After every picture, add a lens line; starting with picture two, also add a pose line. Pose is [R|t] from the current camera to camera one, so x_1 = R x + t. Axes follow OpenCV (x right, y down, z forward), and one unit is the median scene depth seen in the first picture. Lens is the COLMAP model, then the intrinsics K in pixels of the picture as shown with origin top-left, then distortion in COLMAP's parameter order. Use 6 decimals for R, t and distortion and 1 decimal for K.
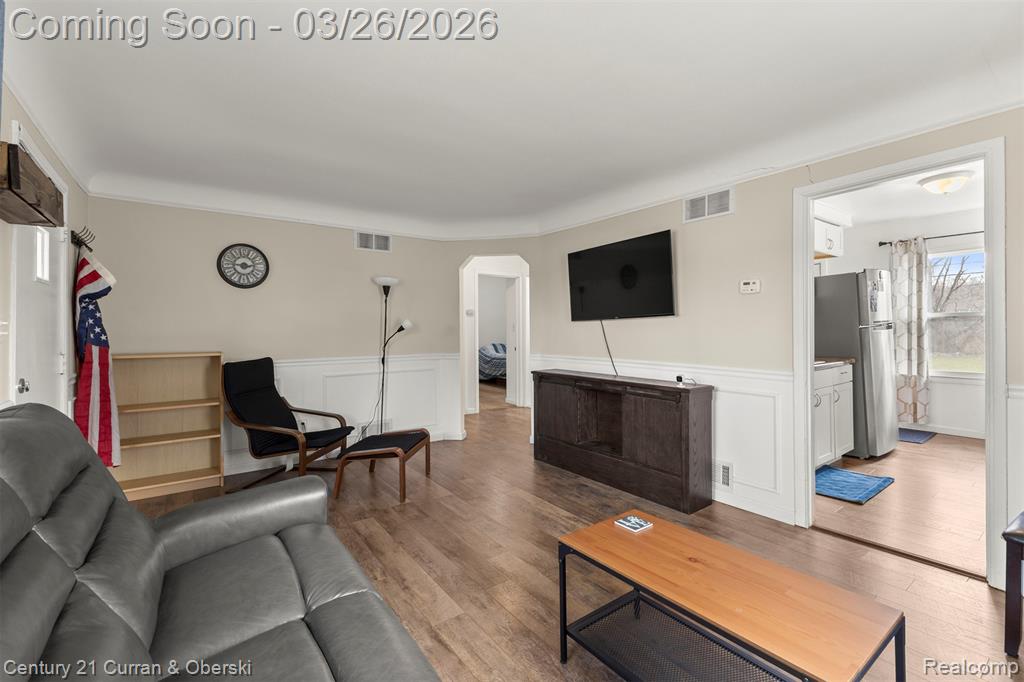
lens RADIAL K [[447.3, 0, 509.2], [0, 447.3, 330.3], [0, 0, 1]] dist [0.002191, -0.002508]
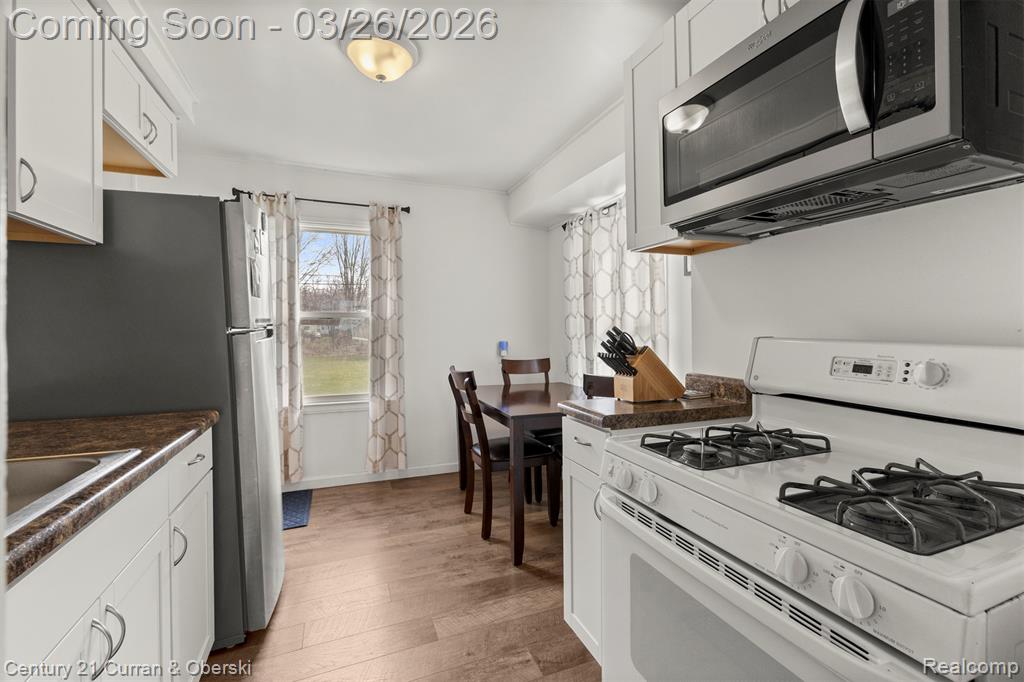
lens RADIAL K [[447.3, 0, 512.0], [0, 447.3, 332.9], [0, 0, 1]] dist [0.002191, -0.002508]
pose [[0.250172, 0.000392, 0.968201, 0.367831], [0.006472, 0.999977, -0.002077, -0.002737], [-0.968180, 0.006786, 0.250164, 0.526055]]
